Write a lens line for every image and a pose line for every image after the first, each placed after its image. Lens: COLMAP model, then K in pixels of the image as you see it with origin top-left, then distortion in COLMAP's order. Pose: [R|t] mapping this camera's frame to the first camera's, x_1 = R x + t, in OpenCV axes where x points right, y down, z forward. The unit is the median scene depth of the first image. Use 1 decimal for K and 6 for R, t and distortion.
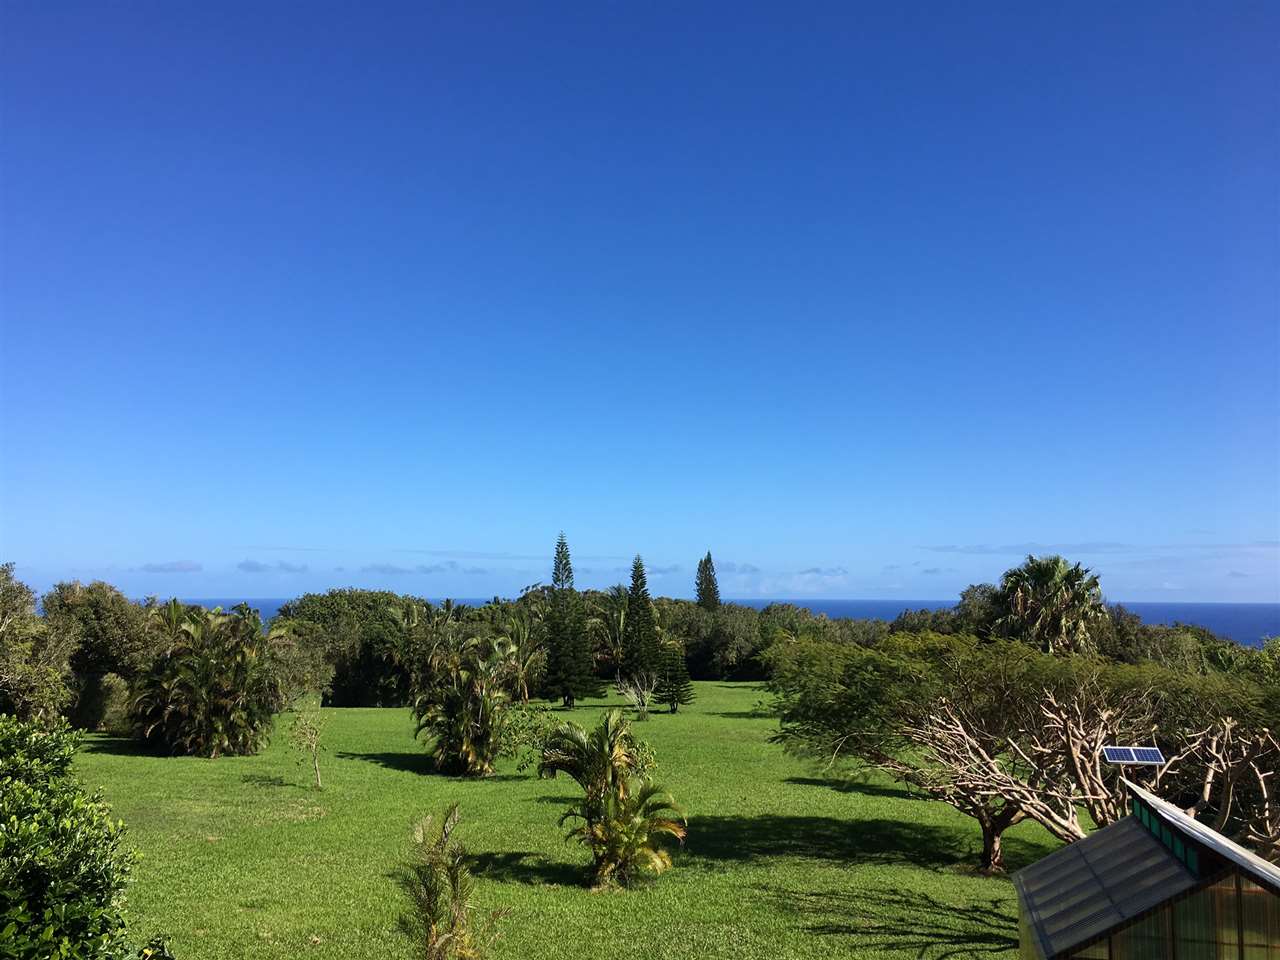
lens RADIAL K [[1070.3, 0, 640.0], [0, 1070.3, 480.0], [0, 0, 1]] dist [0.085327, -0.121007]
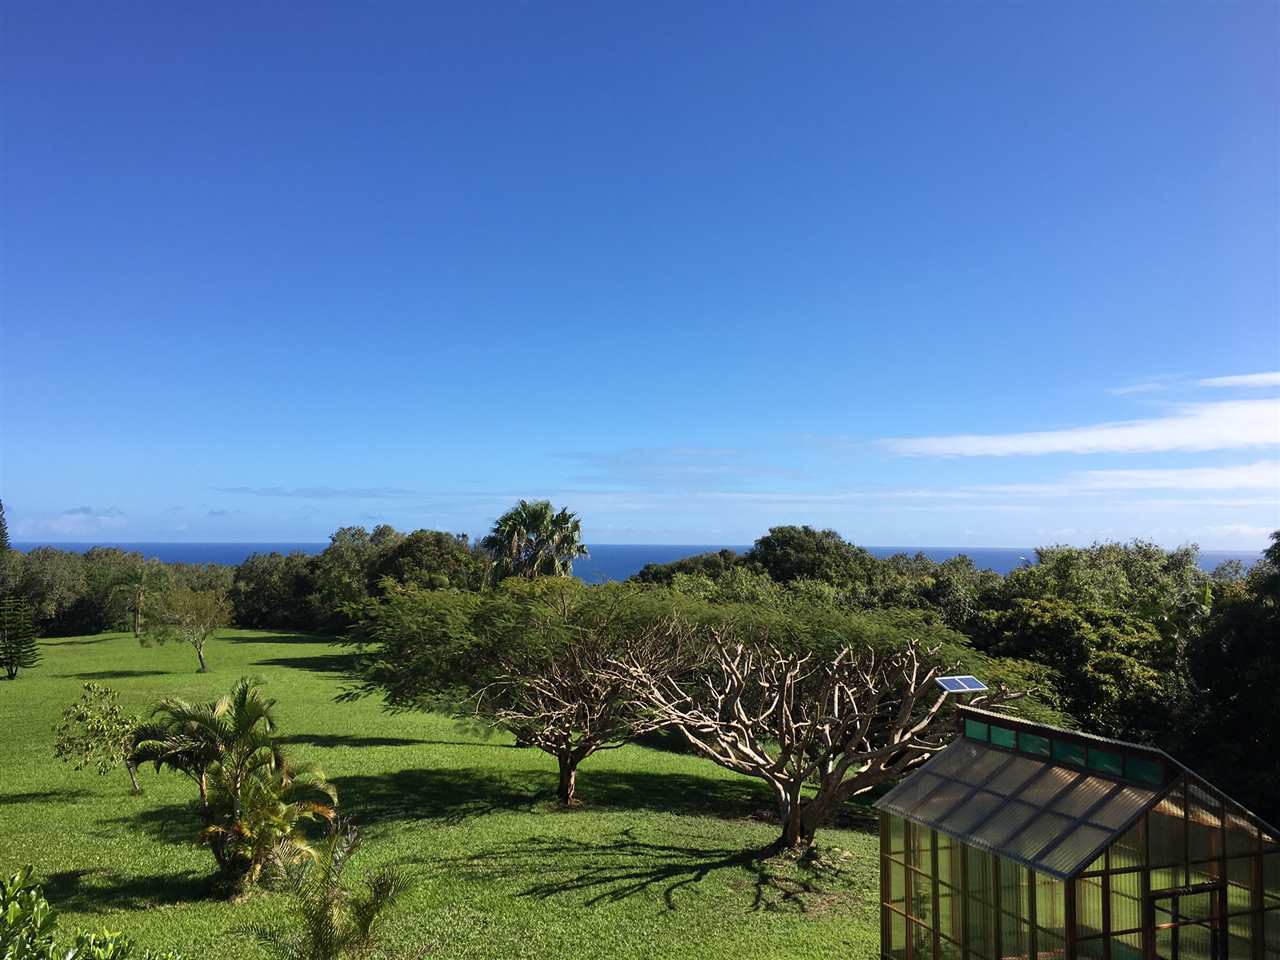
lens RADIAL K [[1070.3, 0, 640.0], [0, 1070.3, 480.0], [0, 0, 1]] dist [0.085327, -0.121007]
pose [[0.814606, 0.033065, 0.579071, -0.147902], [-0.063886, 0.997414, 0.032920, 0.009255], [-0.576485, -0.063811, 0.814612, 0.095205]]
